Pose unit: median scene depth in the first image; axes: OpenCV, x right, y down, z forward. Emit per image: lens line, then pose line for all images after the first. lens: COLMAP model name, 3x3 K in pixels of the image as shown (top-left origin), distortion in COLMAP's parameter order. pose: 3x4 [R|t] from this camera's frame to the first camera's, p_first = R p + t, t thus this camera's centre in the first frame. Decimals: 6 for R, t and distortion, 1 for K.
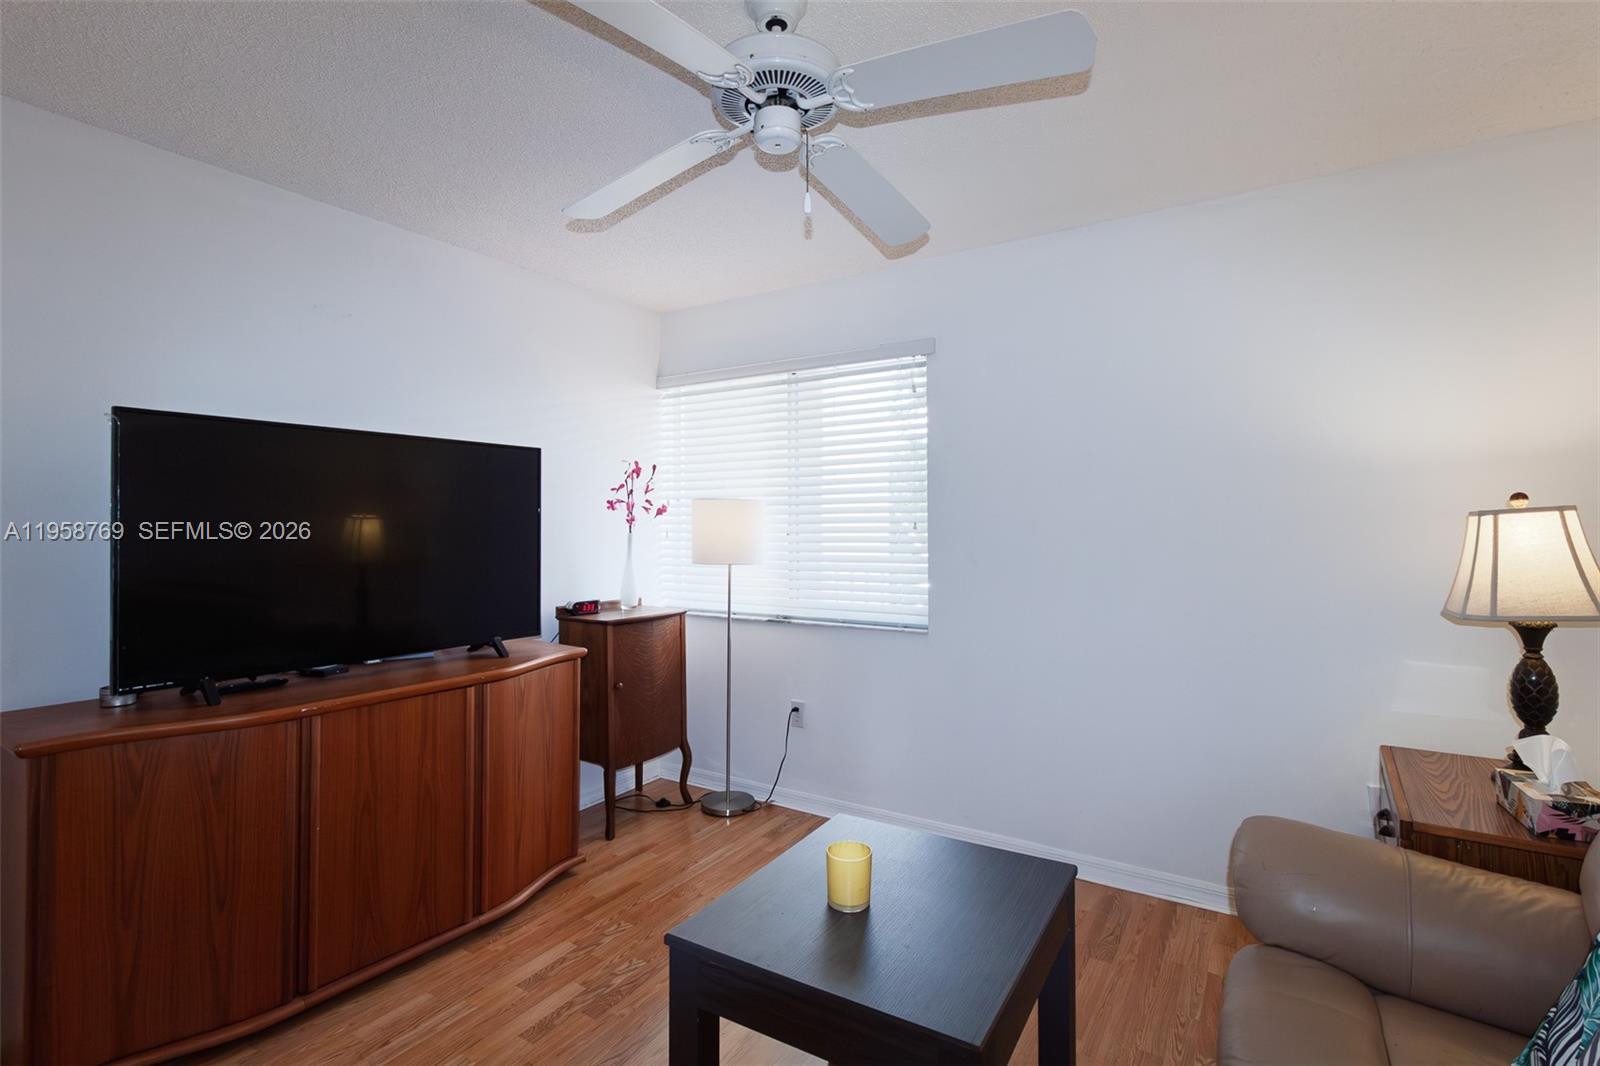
lens RADIAL K [[744.0, 0, 803.2], [0, 744.0, 519.1], [0, 0, 1]] dist [-0.000026, 0.000683]
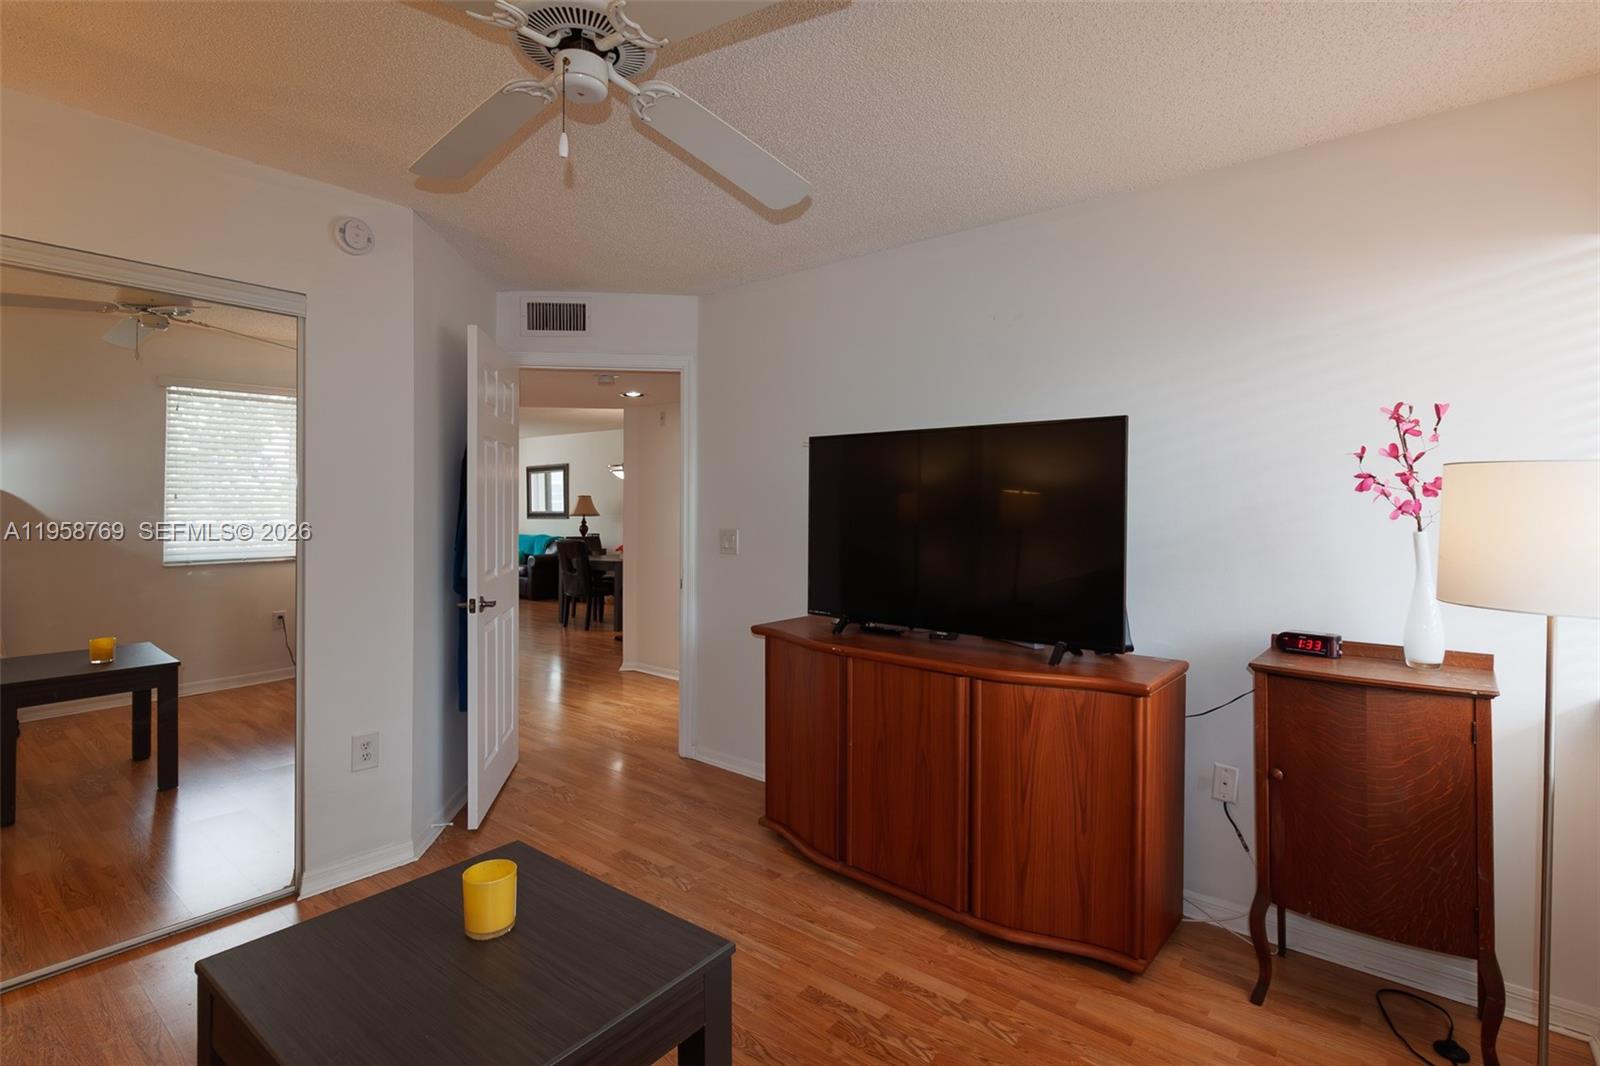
lens RADIAL K [[757.3, 0, 800.4], [0, 757.3, 517.9], [0, 0, 1]] dist [-0.001443, 0.000011]
pose [[-0.100454, 0.018024, -0.994778, 0.592152], [-0.001731, 0.999831, 0.018291, -0.002421], [0.994940, 0.003560, -0.100405, 0.930844]]
